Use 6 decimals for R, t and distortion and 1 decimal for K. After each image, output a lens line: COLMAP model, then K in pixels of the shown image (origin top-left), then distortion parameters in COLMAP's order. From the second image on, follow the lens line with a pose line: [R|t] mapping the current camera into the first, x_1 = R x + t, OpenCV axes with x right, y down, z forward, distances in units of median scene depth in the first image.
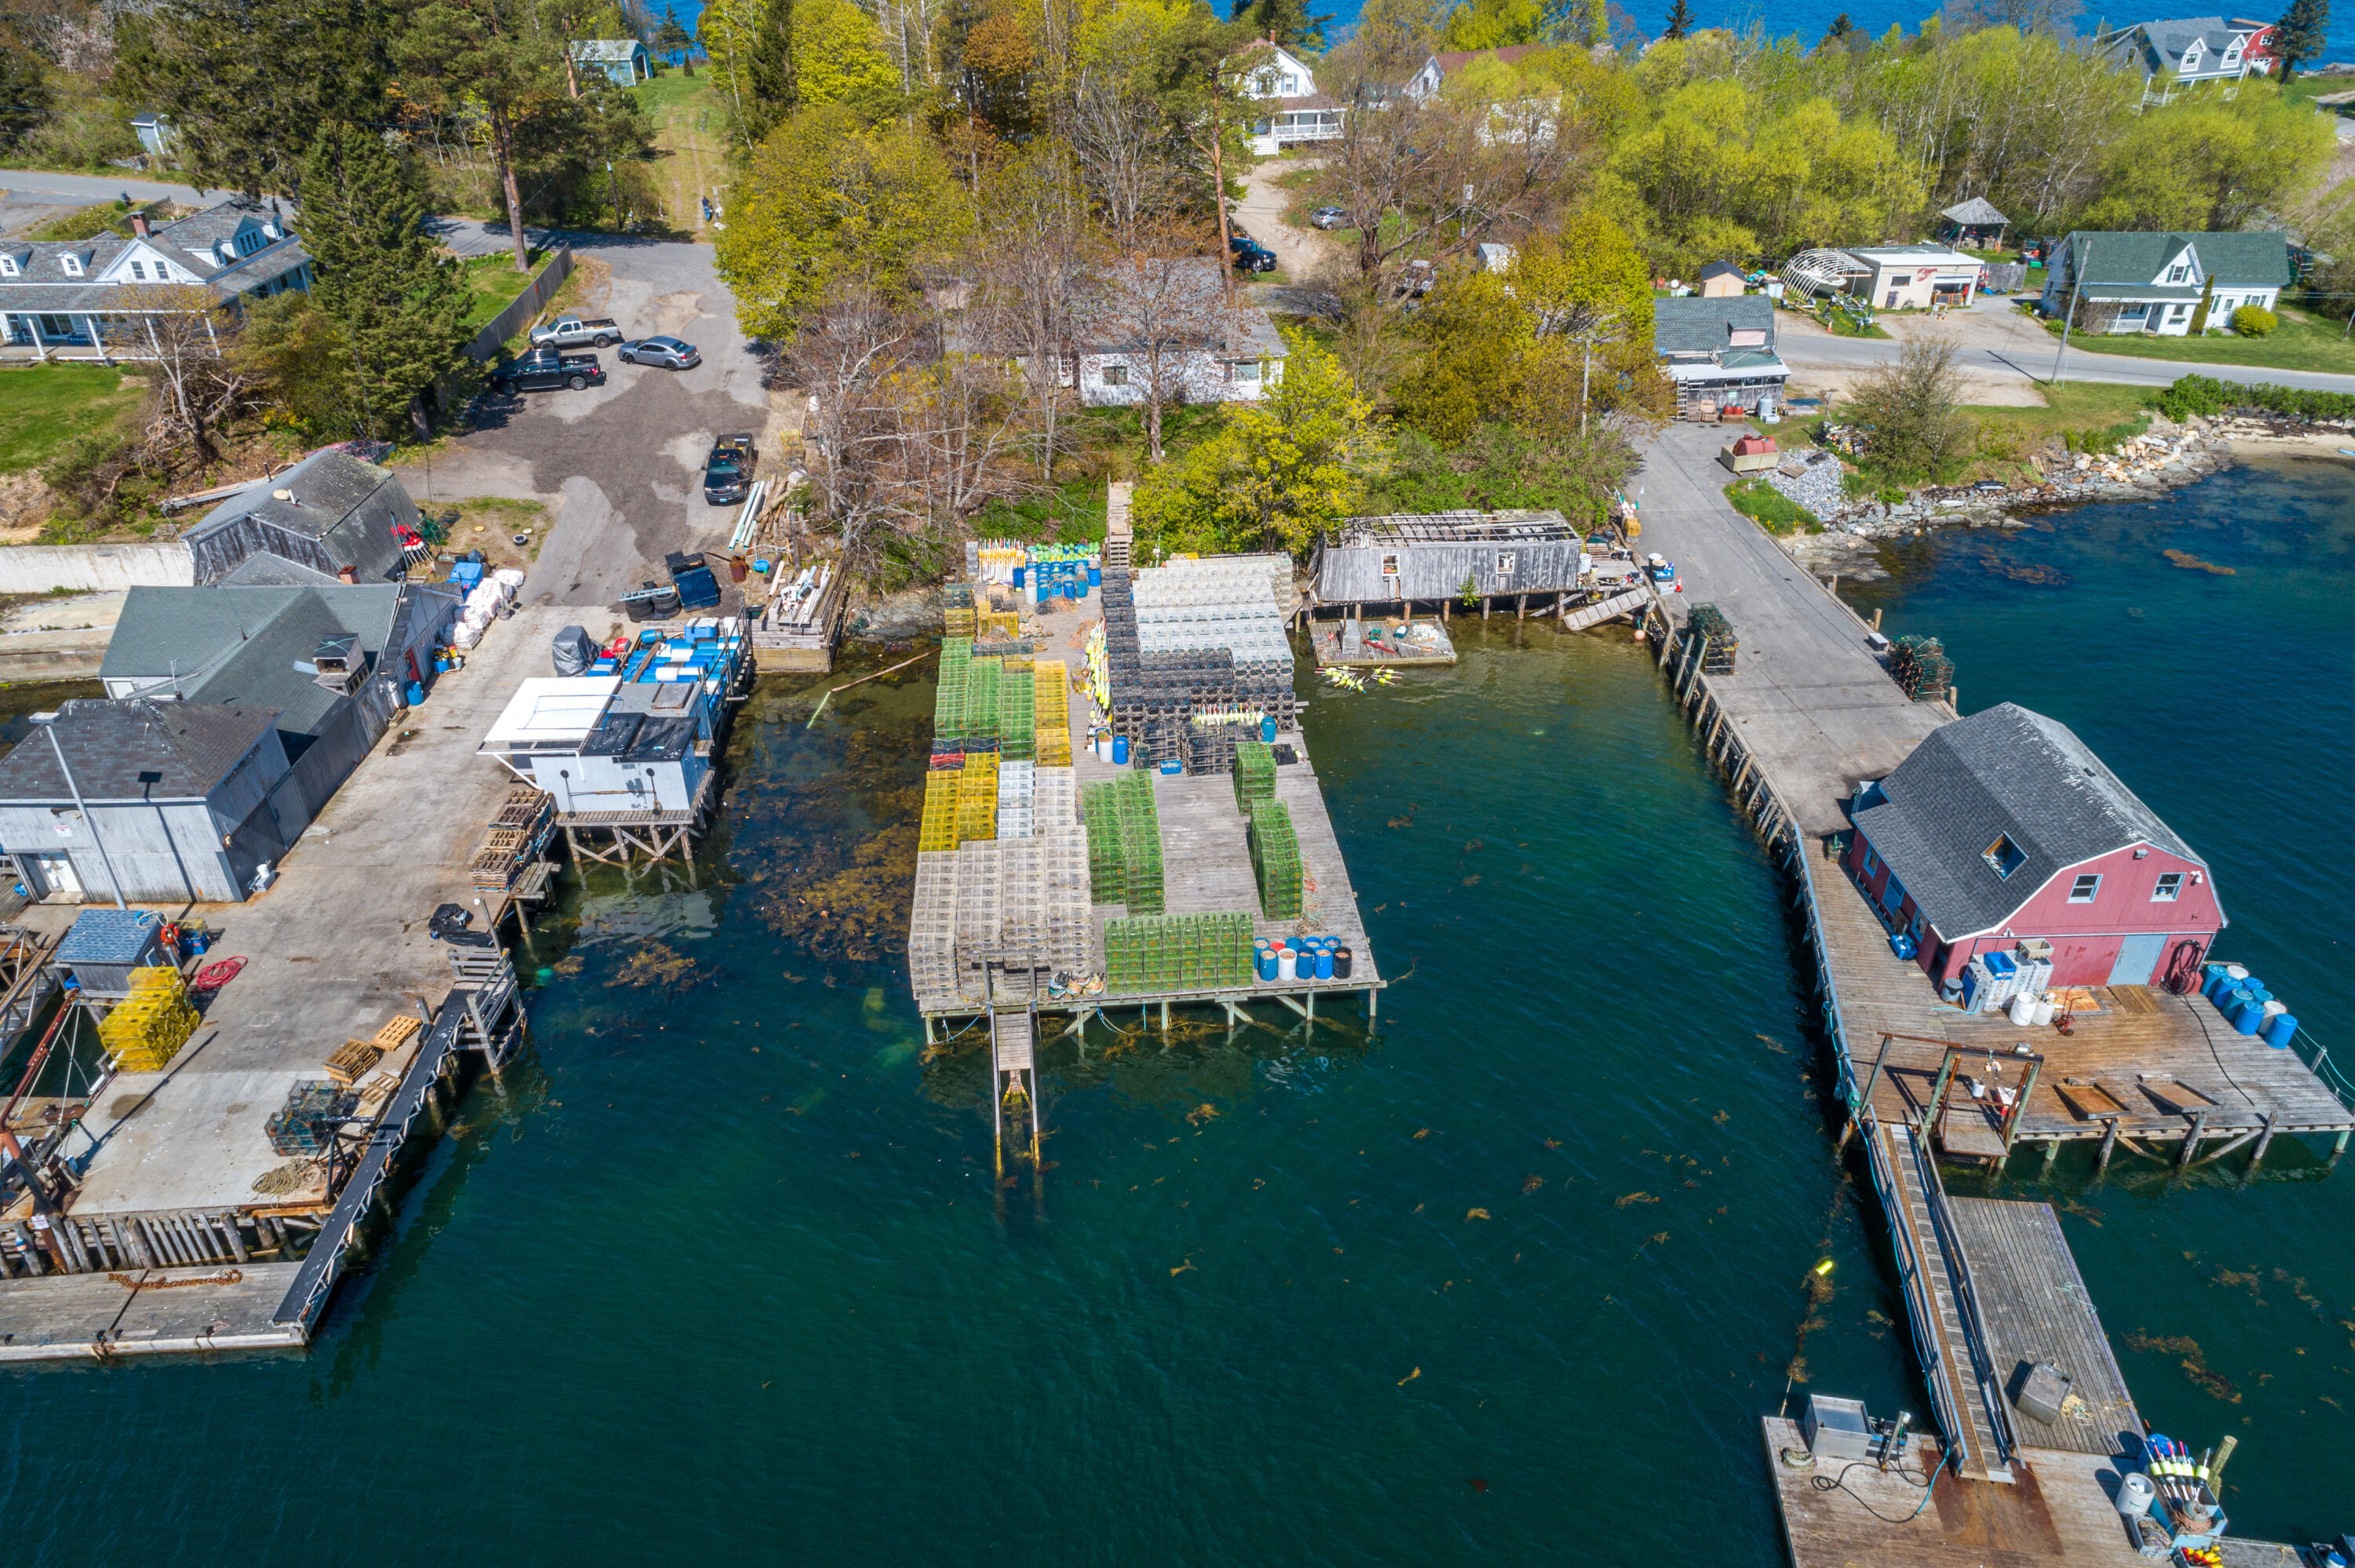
lens RADIAL K [[1589.0, 0, 1170.5], [0, 1589.0, 783.0], [0, 0, 1]] dist [-0.003682, 0.007569]
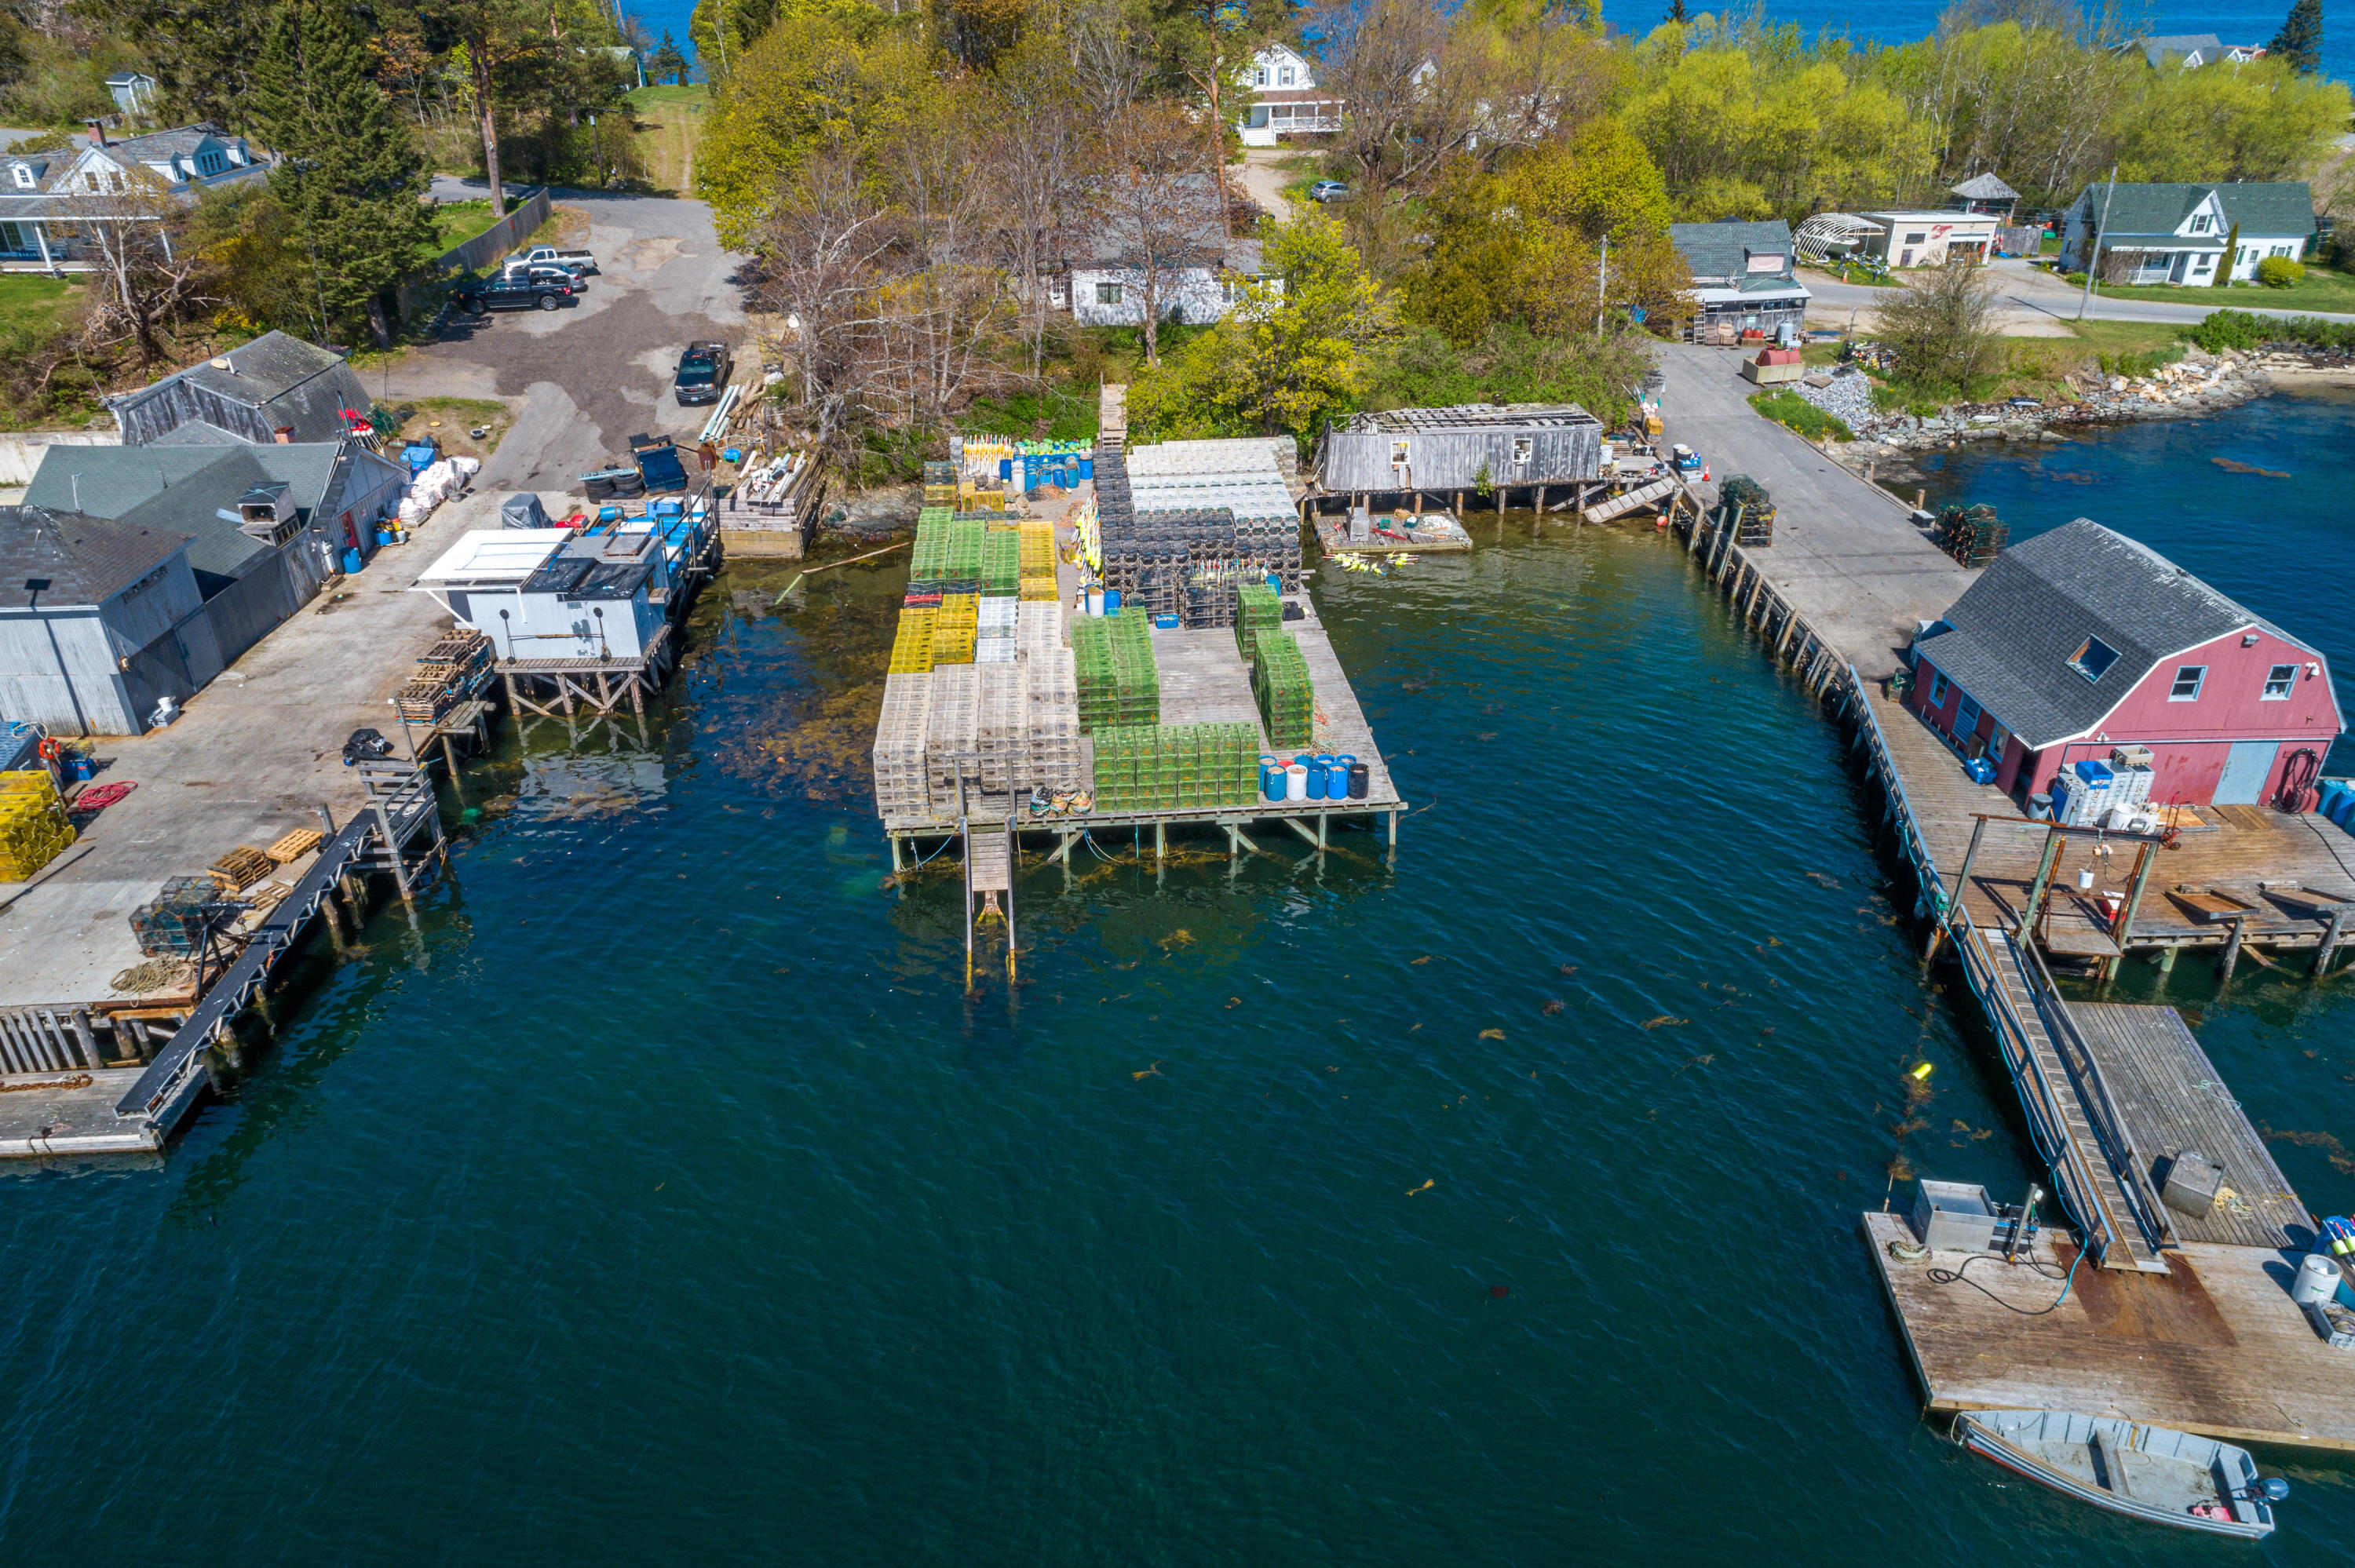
lens RADIAL K [[1585.6, 0, 1170.4], [0, 1585.6, 786.0], [0, 0, 1]] dist [-0.003283, 0.005752]
pose [[0.999998, -0.000229, 0.002020, 0.000307], [0.000345, 0.998343, -0.057534, 0.119613], [-0.002003, 0.057535, 0.998341, 0.076706]]
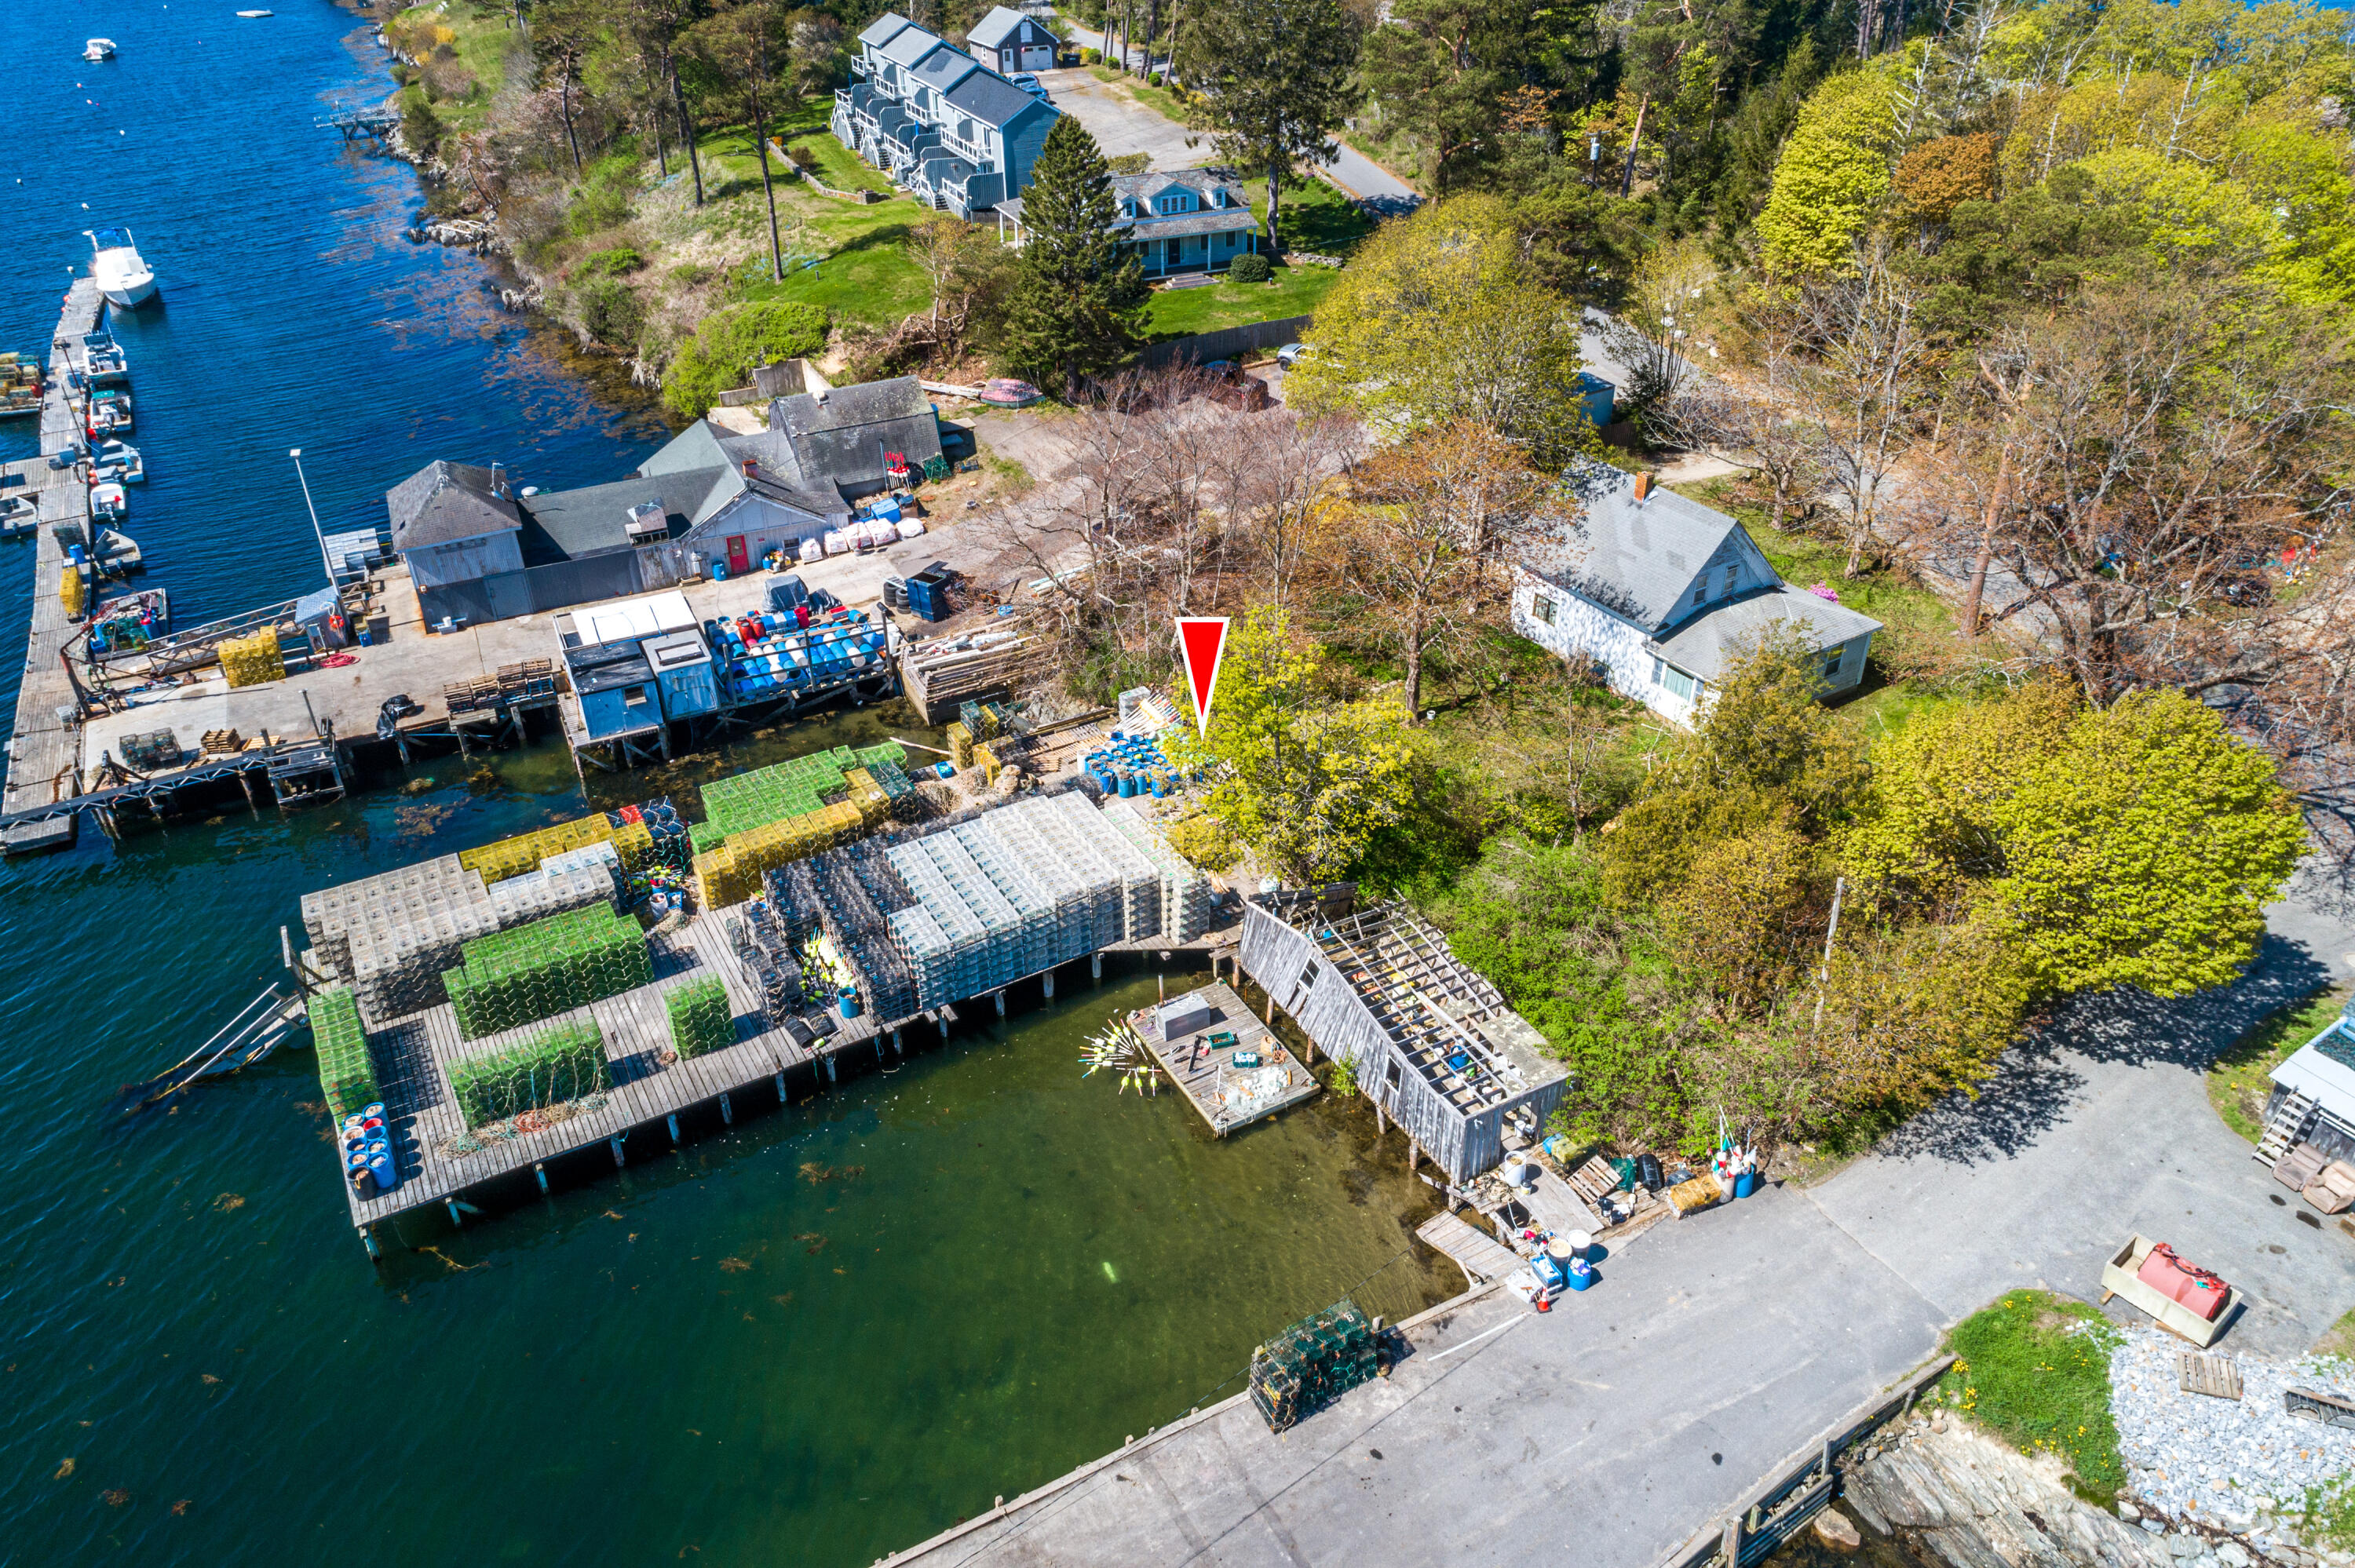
lens RADIAL K [[1589.0, 0, 1170.5], [0, 1589.0, 783.0], [0, 0, 1]] dist [-0.003682, 0.007569]
pose [[0.429606, 0.486724, -0.760617, 0.628060], [-0.472886, 0.838837, 0.269686, -0.382866], [0.769297, 0.243827, 0.590535, 0.547067]]
